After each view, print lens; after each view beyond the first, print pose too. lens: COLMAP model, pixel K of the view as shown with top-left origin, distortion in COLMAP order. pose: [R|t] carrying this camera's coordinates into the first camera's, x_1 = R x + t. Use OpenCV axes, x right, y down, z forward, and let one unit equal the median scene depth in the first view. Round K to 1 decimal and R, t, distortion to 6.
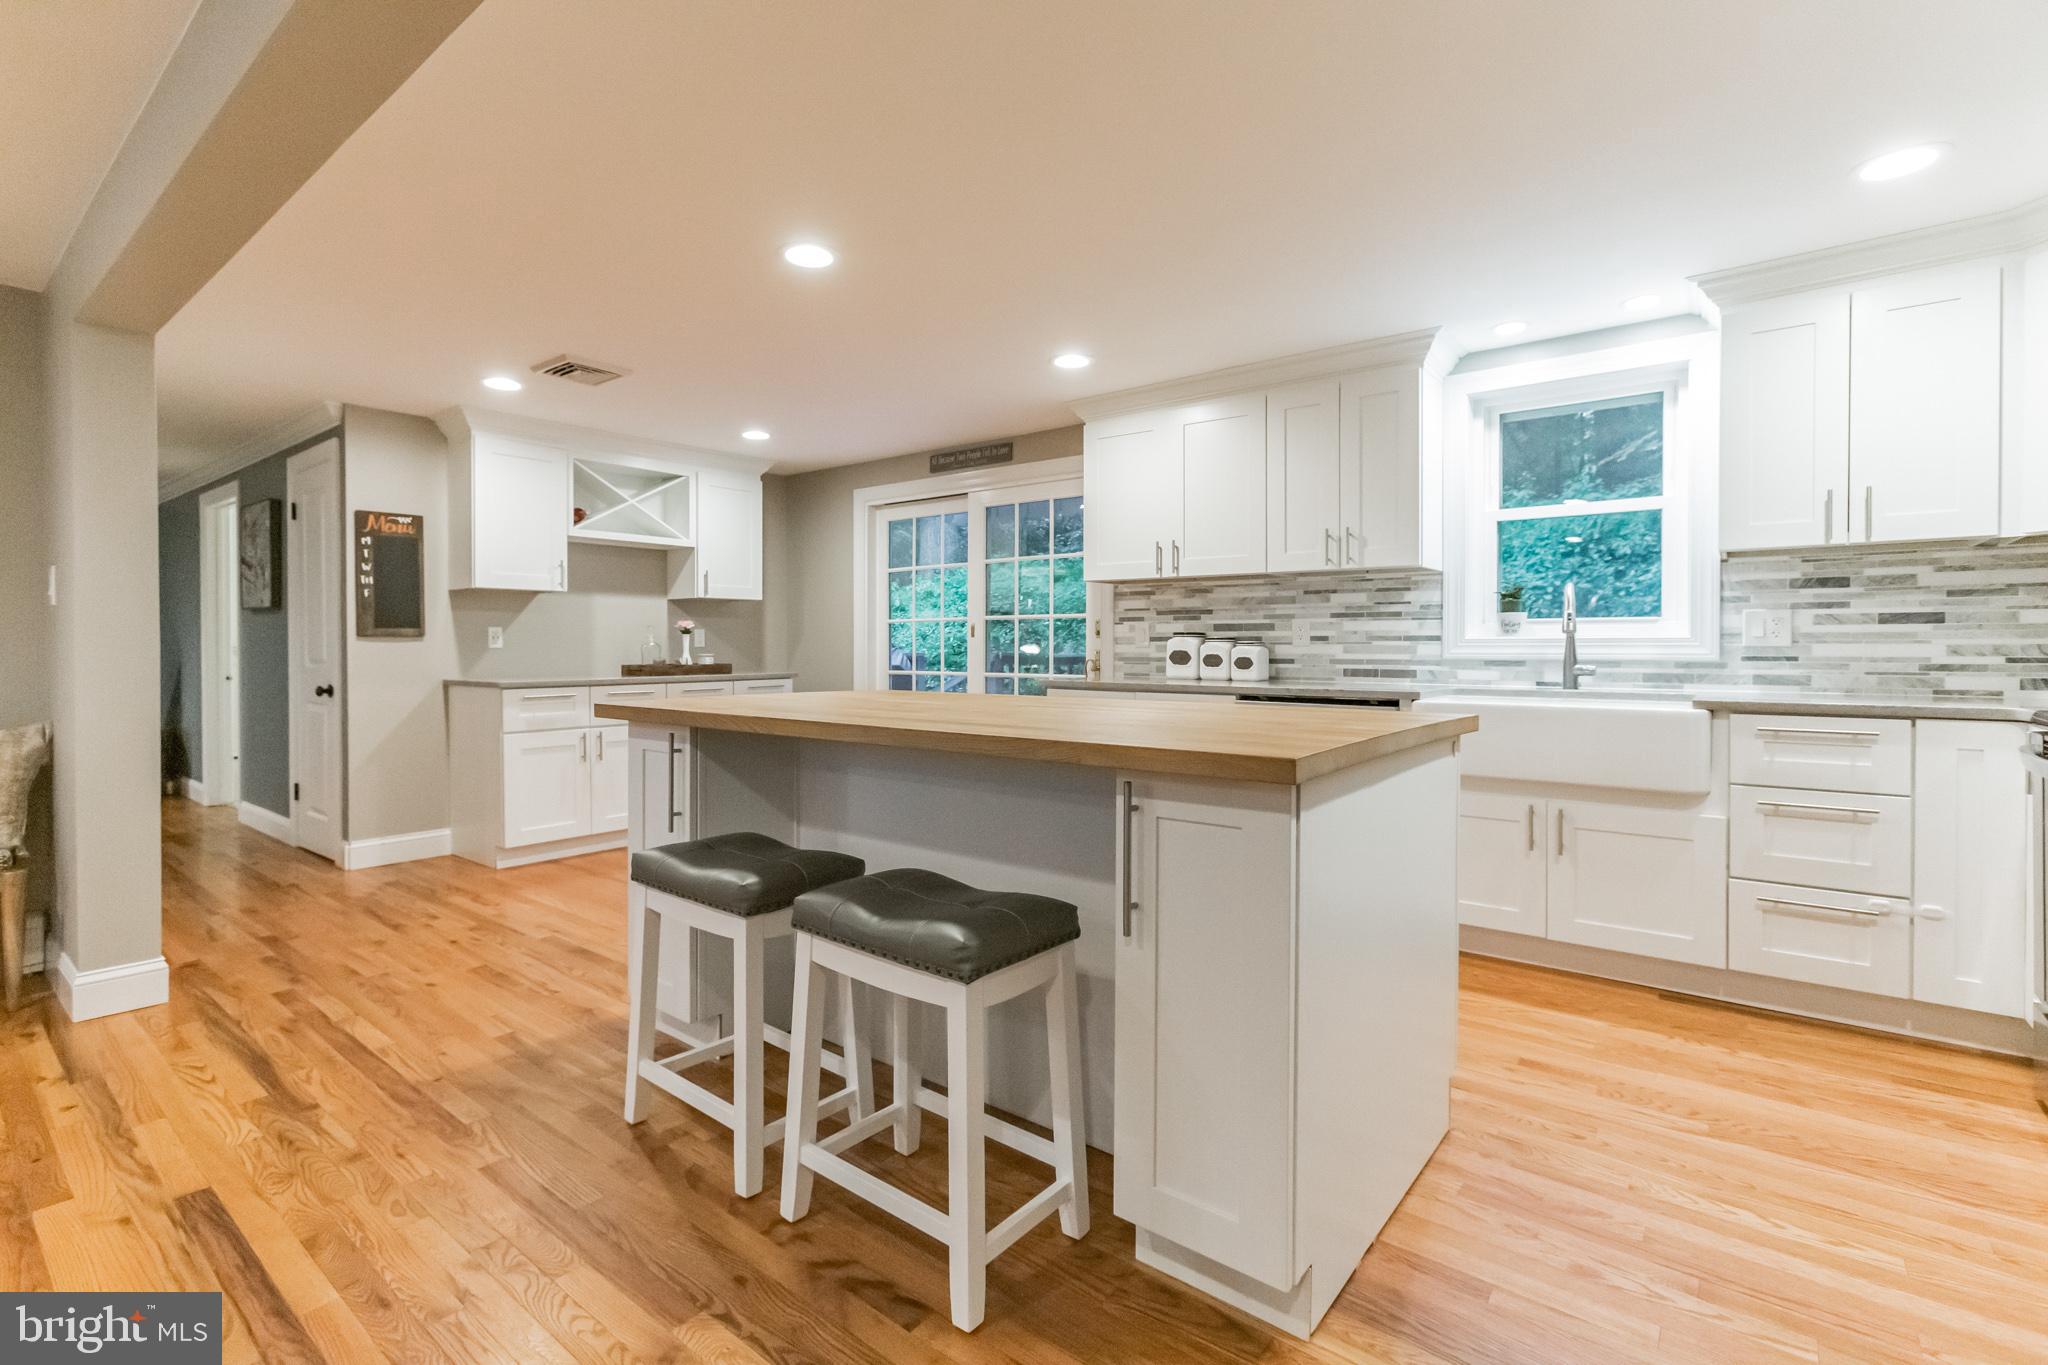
lens RADIAL K [[913.3, 0, 1025.7], [0, 913.3, 650.0], [0, 0, 1]] dist [-0.010002, 0.002751]
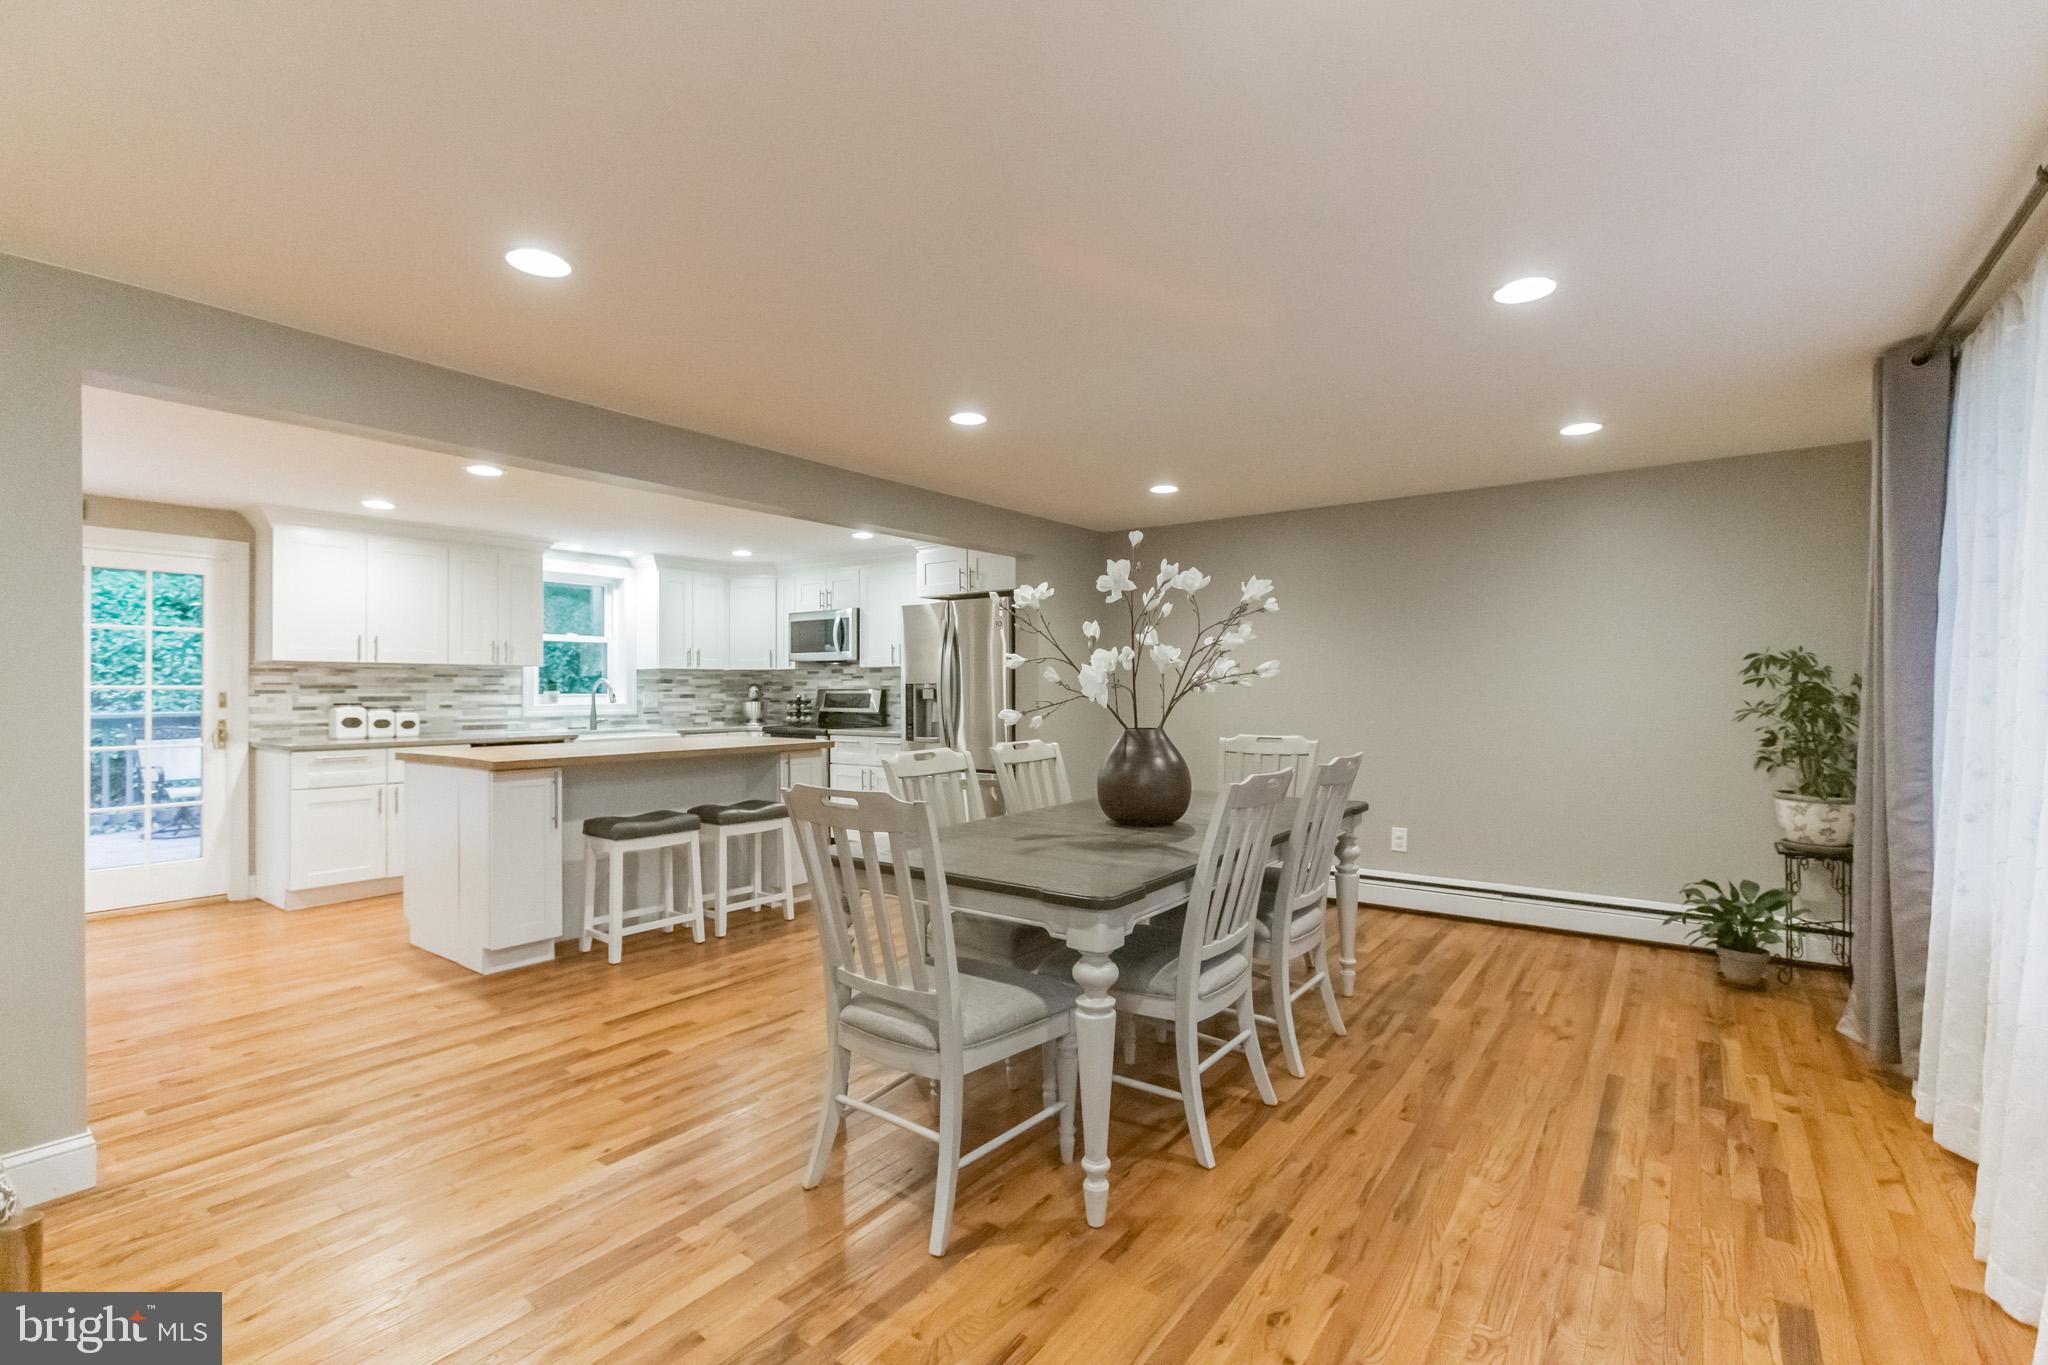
lens RADIAL K [[913.3, 0, 1021.6], [0, 913.3, 688.1], [0, 0, 1]] dist [-0.010002, 0.002751]
pose [[-0.041946, 0.002539, 0.999117, -1.322992], [0.007014, 0.999973, -0.002246, -0.035269], [-0.999095, 0.006914, -0.041962, 0.107701]]
